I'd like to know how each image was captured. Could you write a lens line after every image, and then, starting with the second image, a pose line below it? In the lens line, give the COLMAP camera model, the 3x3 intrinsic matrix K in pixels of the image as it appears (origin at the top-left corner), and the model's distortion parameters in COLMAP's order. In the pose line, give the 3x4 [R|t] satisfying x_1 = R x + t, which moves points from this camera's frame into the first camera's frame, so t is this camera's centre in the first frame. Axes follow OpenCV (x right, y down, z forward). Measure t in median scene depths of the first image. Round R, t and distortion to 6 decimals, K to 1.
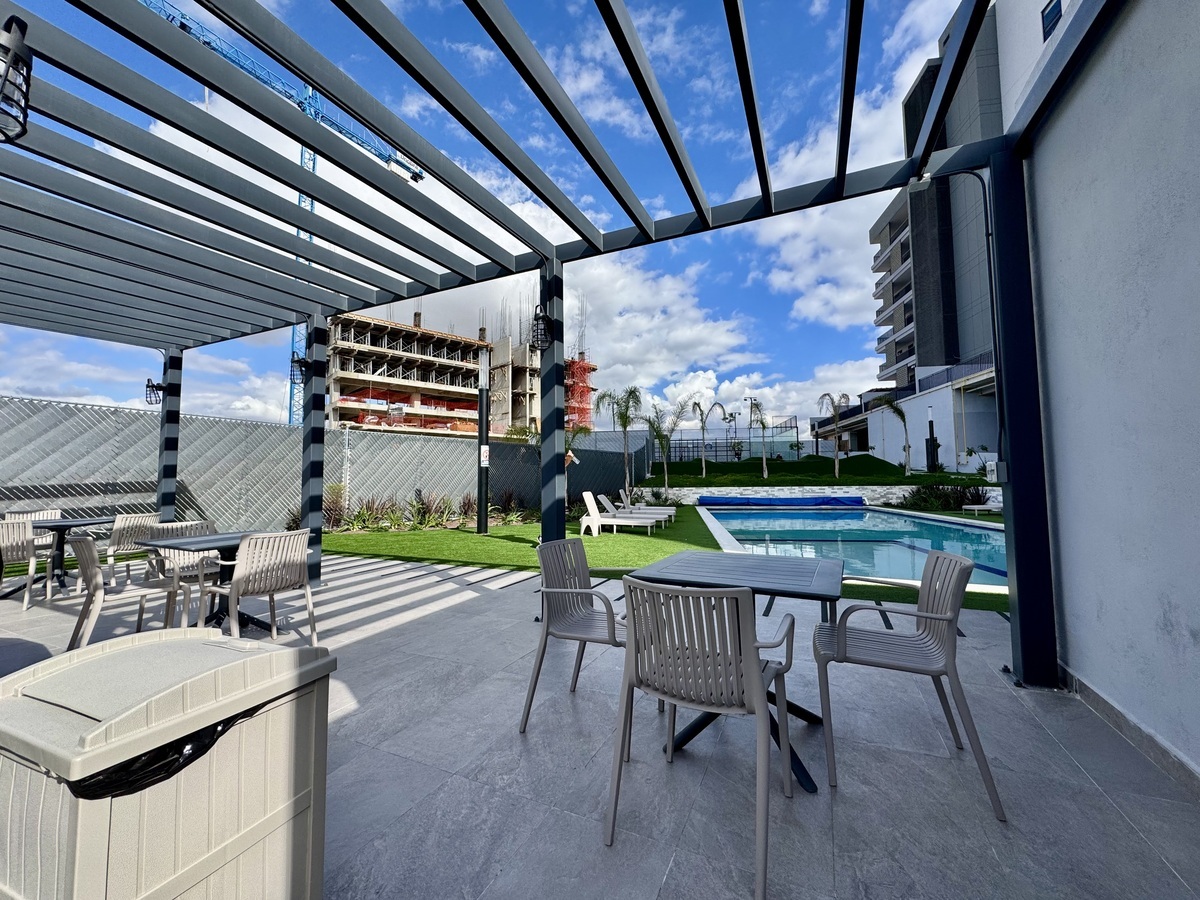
lens RADIAL K [[485.6, 0, 600.0], [0, 485.6, 450.0], [0, 0, 1]] dist [-0.000027, -0.000415]
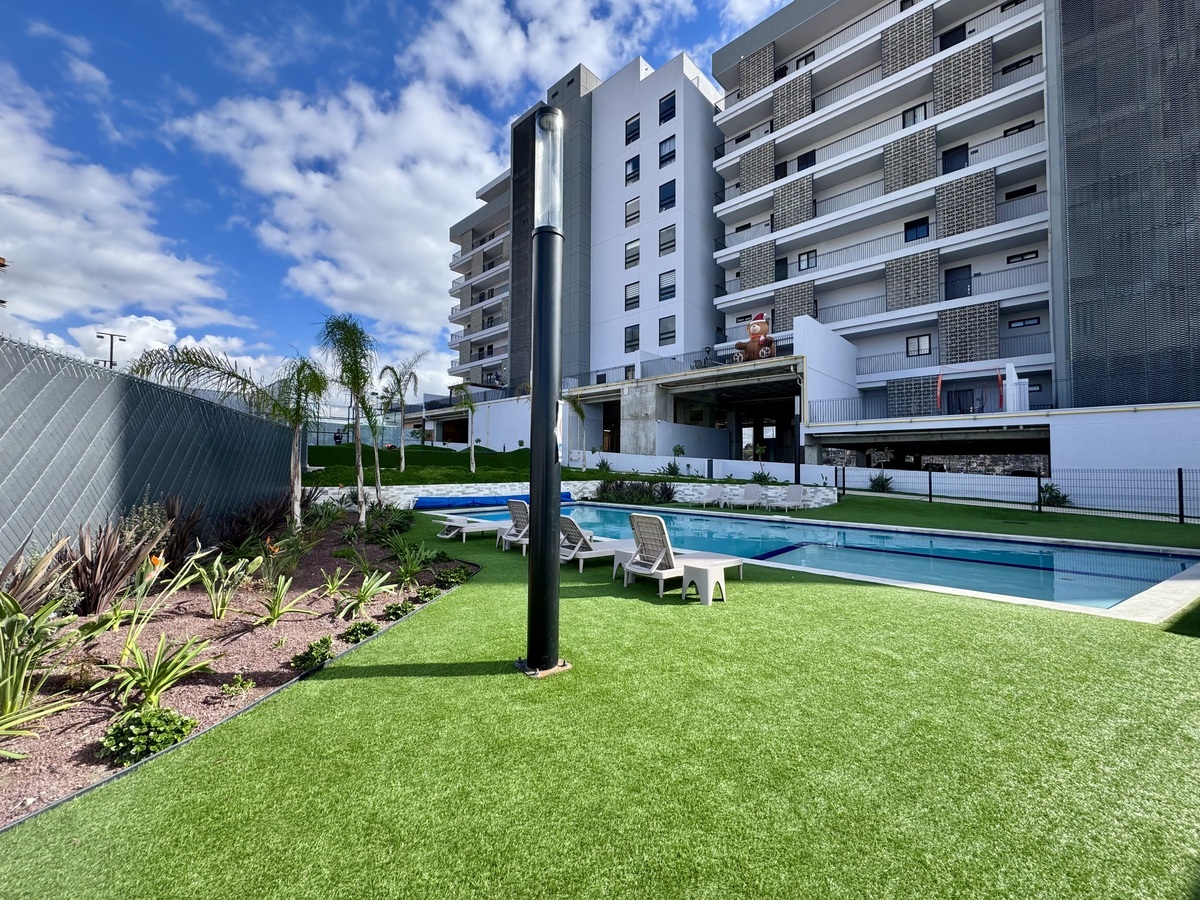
lens RADIAL K [[485.6, 0, 600.0], [0, 485.6, 450.0], [0, 0, 1]] dist [-0.000027, -0.000415]
pose [[0.569343, 0.043592, 0.820943, -0.209231], [-0.065633, 0.997816, -0.007466, 0.010420], [-0.819476, -0.049631, 0.570961, 0.311177]]
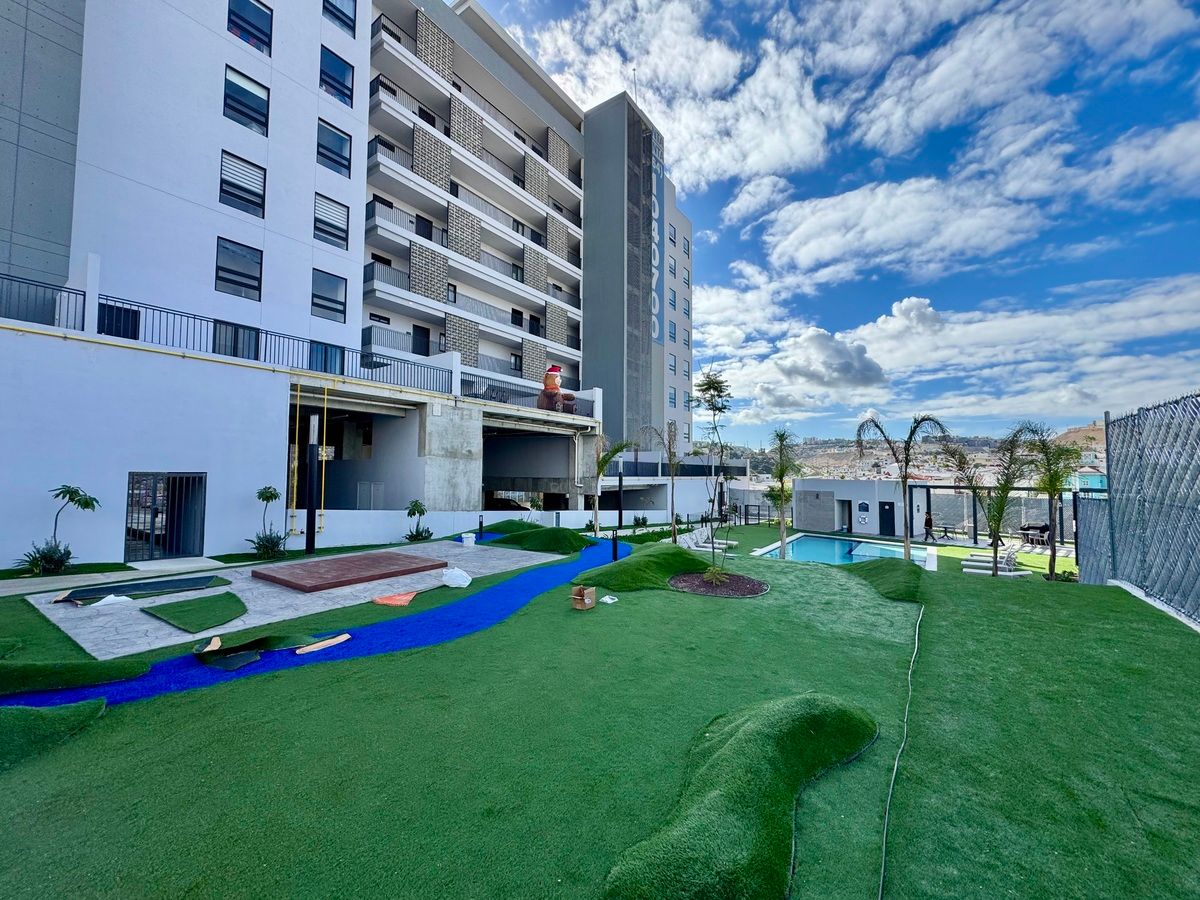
lens RADIAL K [[485.6, 0, 600.0], [0, 485.6, 450.0], [0, 0, 1]] dist [-0.000027, -0.000415]
pose [[-0.900472, 0.025699, 0.434155, 0.260912], [-0.023685, 0.993874, -0.107955, -0.011925], [-0.434269, -0.107493, -0.894346, 1.502733]]
